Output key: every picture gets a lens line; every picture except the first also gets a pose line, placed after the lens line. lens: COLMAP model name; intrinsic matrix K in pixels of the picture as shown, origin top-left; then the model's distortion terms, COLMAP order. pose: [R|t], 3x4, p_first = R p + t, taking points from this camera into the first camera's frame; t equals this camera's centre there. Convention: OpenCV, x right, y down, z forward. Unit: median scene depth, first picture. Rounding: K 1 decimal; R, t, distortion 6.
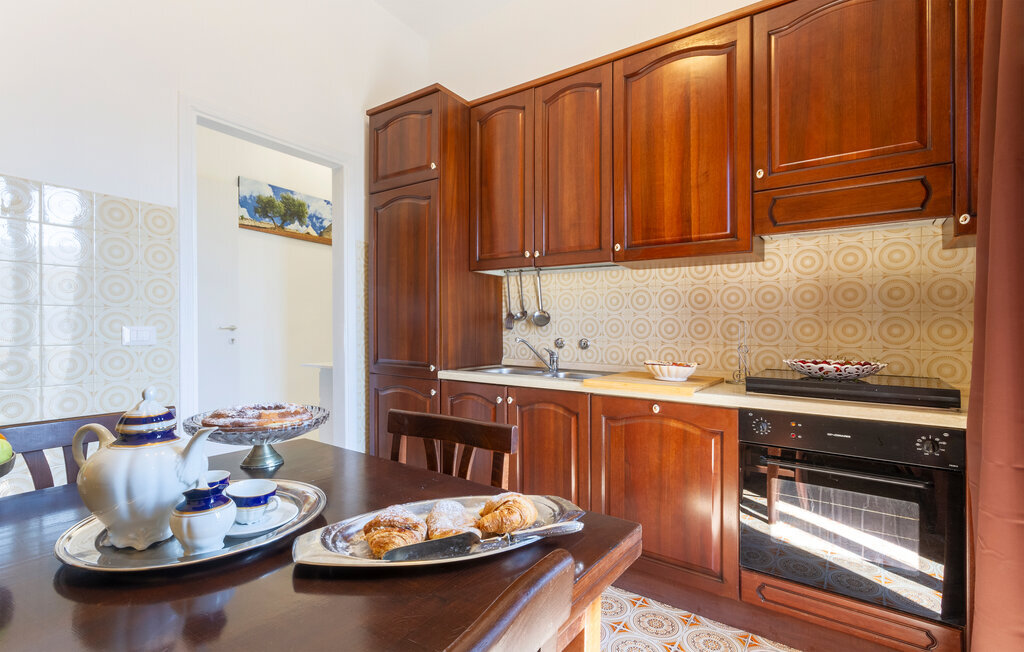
lens RADIAL K [[488.3, 0, 507.5], [0, 488.3, 327.0], [0, 0, 1]] dist [0.015049, 0.000307]
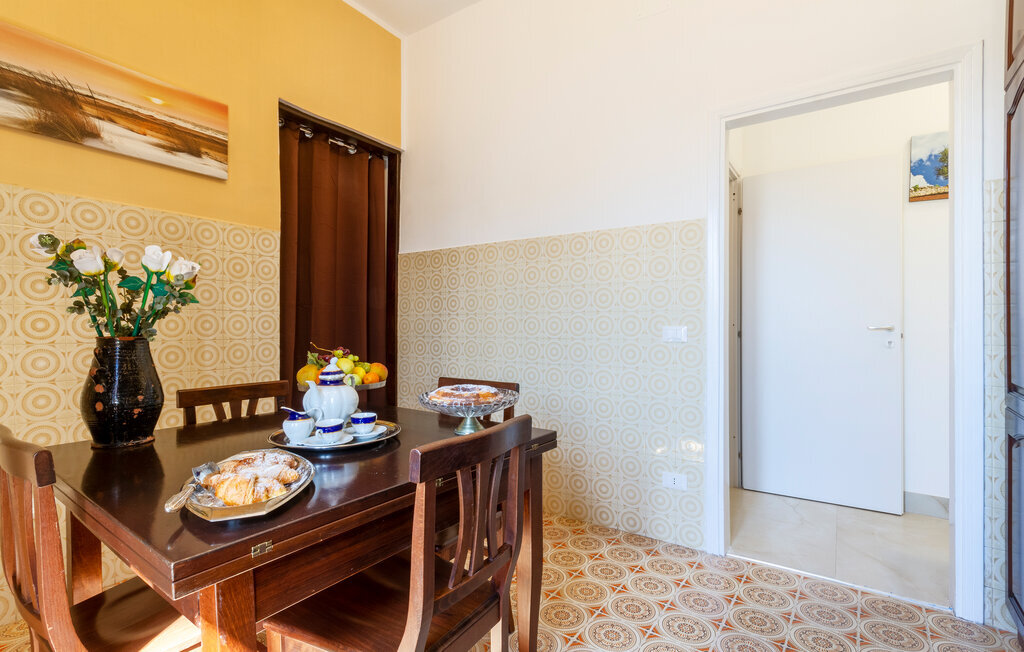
lens RADIAL K [[488.3, 0, 507.5], [0, 488.3, 327.0], [0, 0, 1]] dist [0.015049, 0.000307]
pose [[0.000351, -0.004135, -0.999991, 0.422767], [0.000807, 0.999991, -0.004135, 0.004693], [1.000000, -0.000805, 0.000354, 0.575592]]
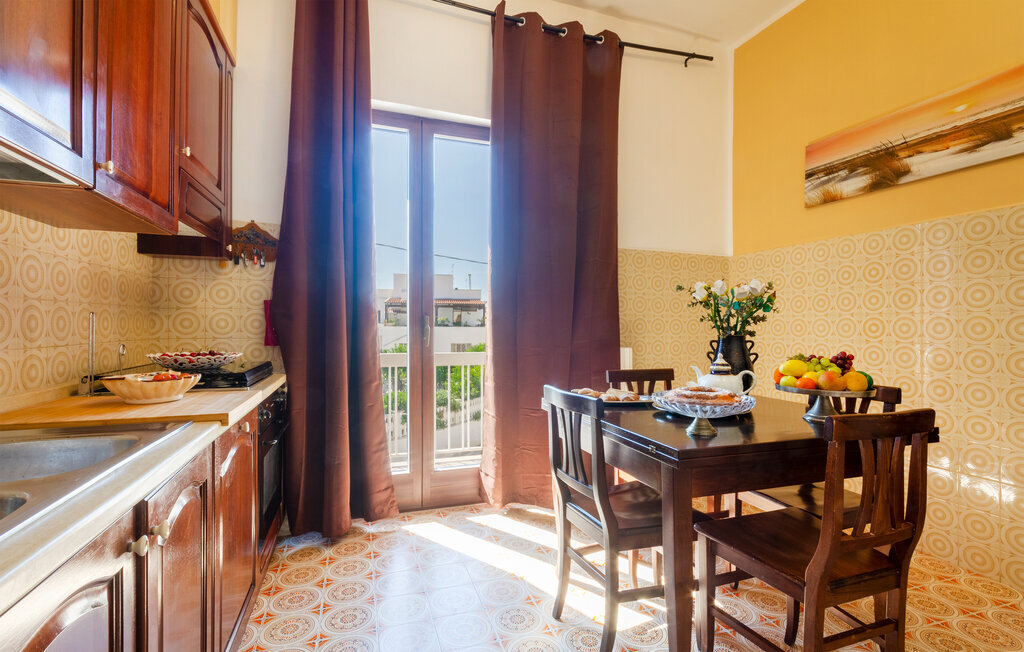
lens RADIAL K [[487.4, 0, 537.3], [0, 487.4, 335.2], [0, 0, 1]] dist [0.001037, 0.000166]
pose [[-0.817938, -0.024024, 0.574805, -0.616500], [-0.012648, 0.999637, 0.023782, -0.004342], [-0.575168, 0.012182, -0.817945, 1.313904]]
